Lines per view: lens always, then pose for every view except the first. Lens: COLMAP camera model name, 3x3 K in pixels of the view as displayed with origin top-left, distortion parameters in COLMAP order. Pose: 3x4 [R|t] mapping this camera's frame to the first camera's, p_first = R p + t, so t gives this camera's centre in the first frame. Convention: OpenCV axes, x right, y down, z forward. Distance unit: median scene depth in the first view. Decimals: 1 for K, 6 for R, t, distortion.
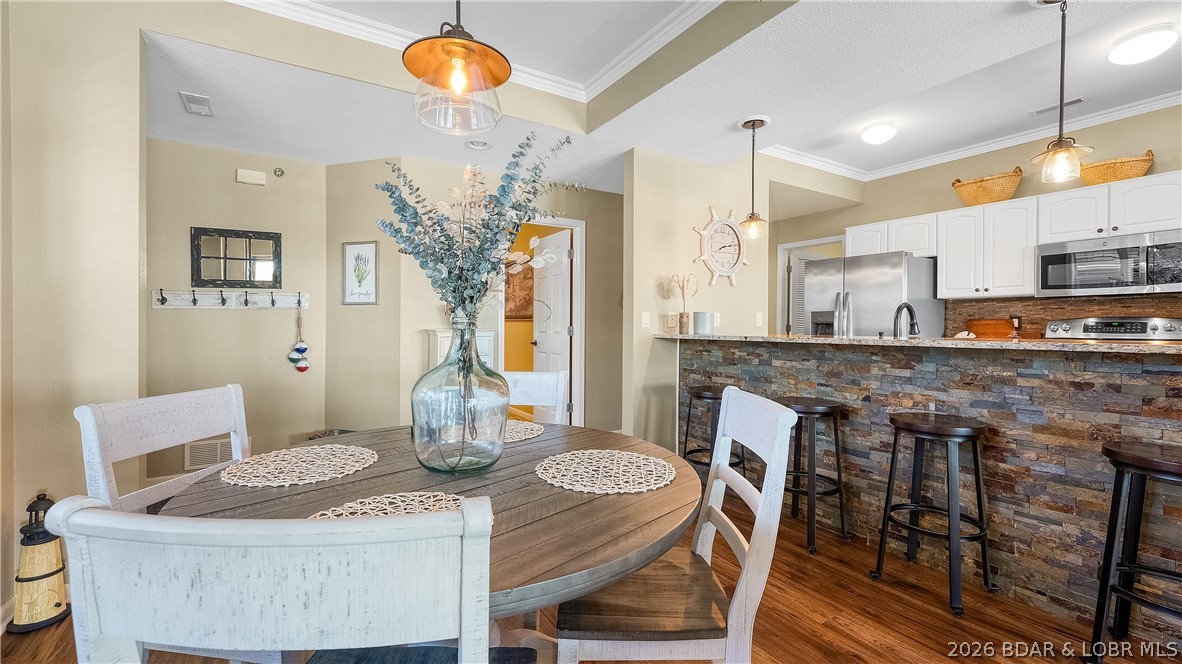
lens RADIAL K [[483.8, 0, 587.5], [0, 483.8, 329.5], [0, 0, 1]] dist [-0.006561, 0.000136]
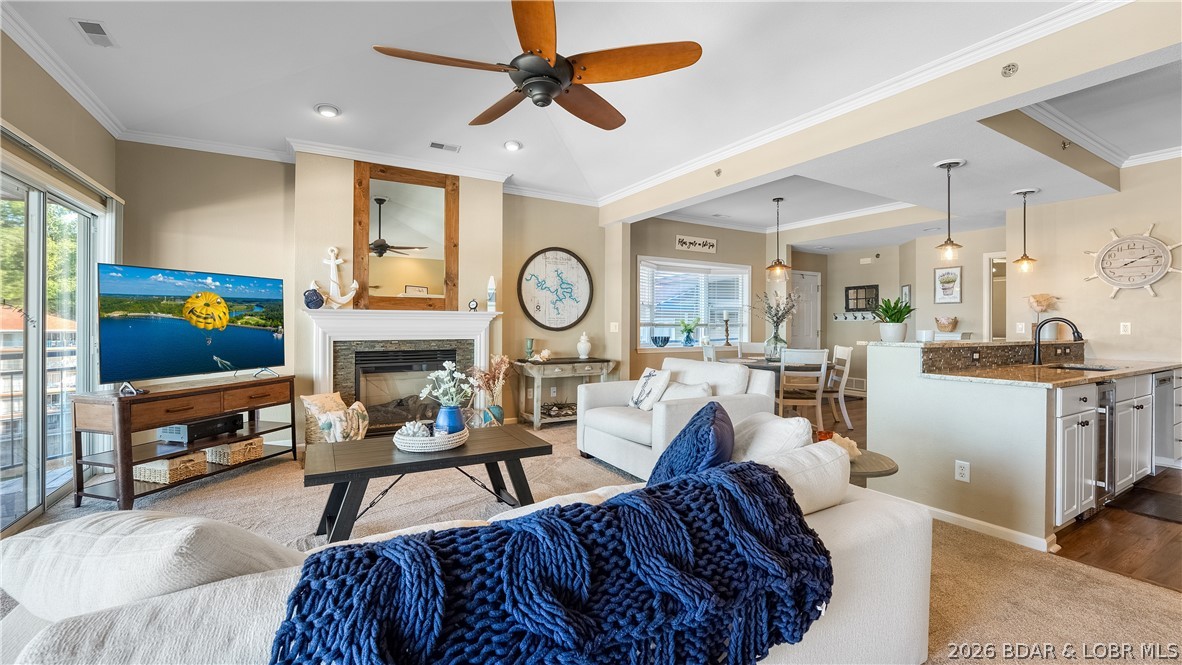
lens RADIAL K [[483.8, 0, 592.5], [0, 483.8, 323.6], [0, 0, 1]] dist [-0.006561, 0.000136]
pose [[-0.006816, 0.002012, -0.999975, 1.492456], [-0.020666, 0.999784, 0.002153, -0.009353], [0.999763, 0.020681, -0.006773, -0.224215]]
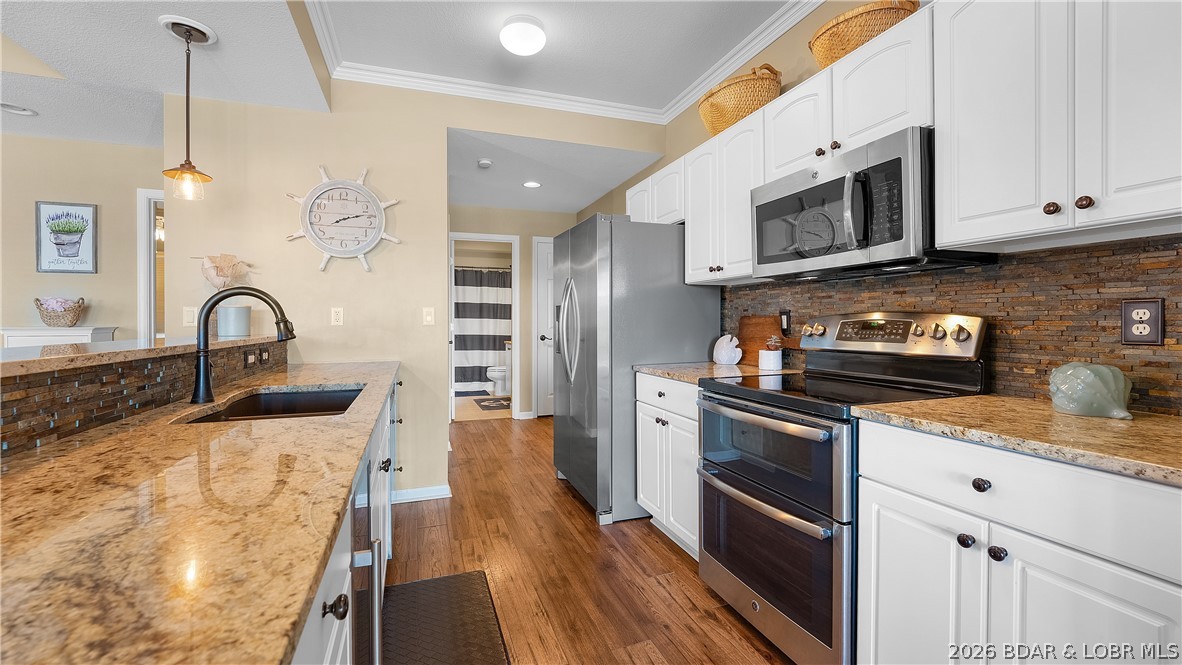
lens RADIAL K [[483.8, 0, 576.6], [0, 483.8, 323.2], [0, 0, 1]] dist [-0.006561, 0.000136]
pose [[0.975987, 0.003119, -0.217806, 0.865239], [-0.005368, 0.999938, -0.009735, -0.005173], [0.217762, 0.010670, 0.975944, 0.382522]]
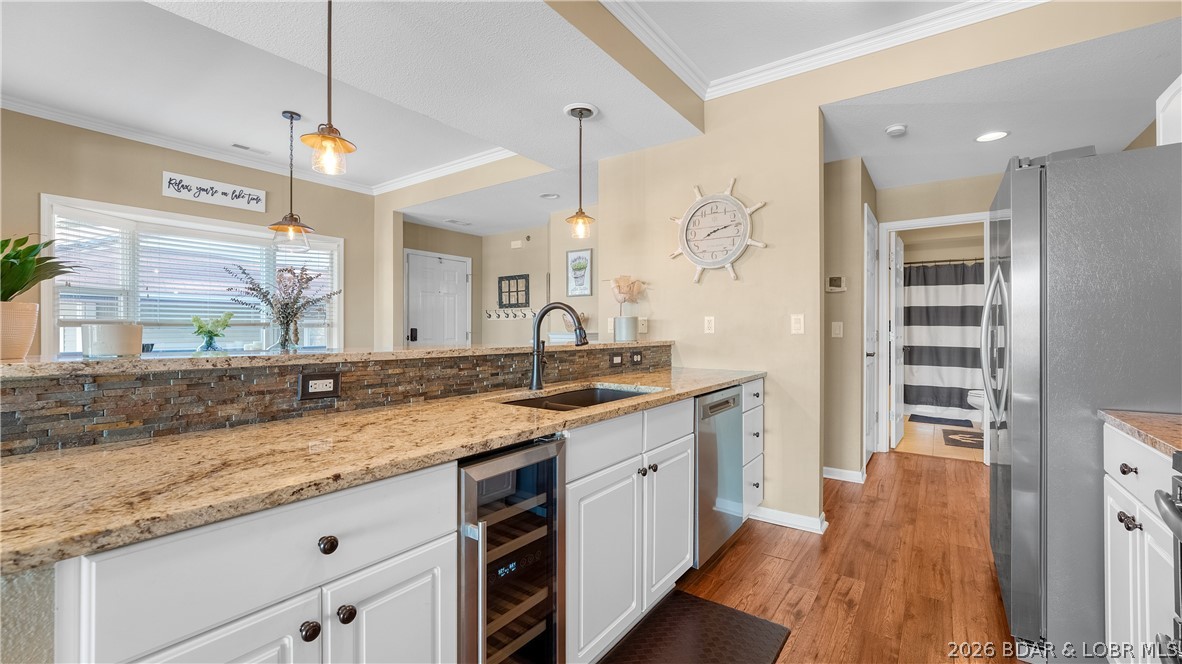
lens RADIAL K [[483.8, 0, 586.2], [0, 483.8, 328.3], [0, 0, 1]] dist [-0.006561, 0.000136]
pose [[0.383930, 0.002870, -0.923358, 1.002767], [-0.017065, 0.999846, -0.003988, -0.008760], [0.923204, 0.017288, 0.383920, 0.555363]]
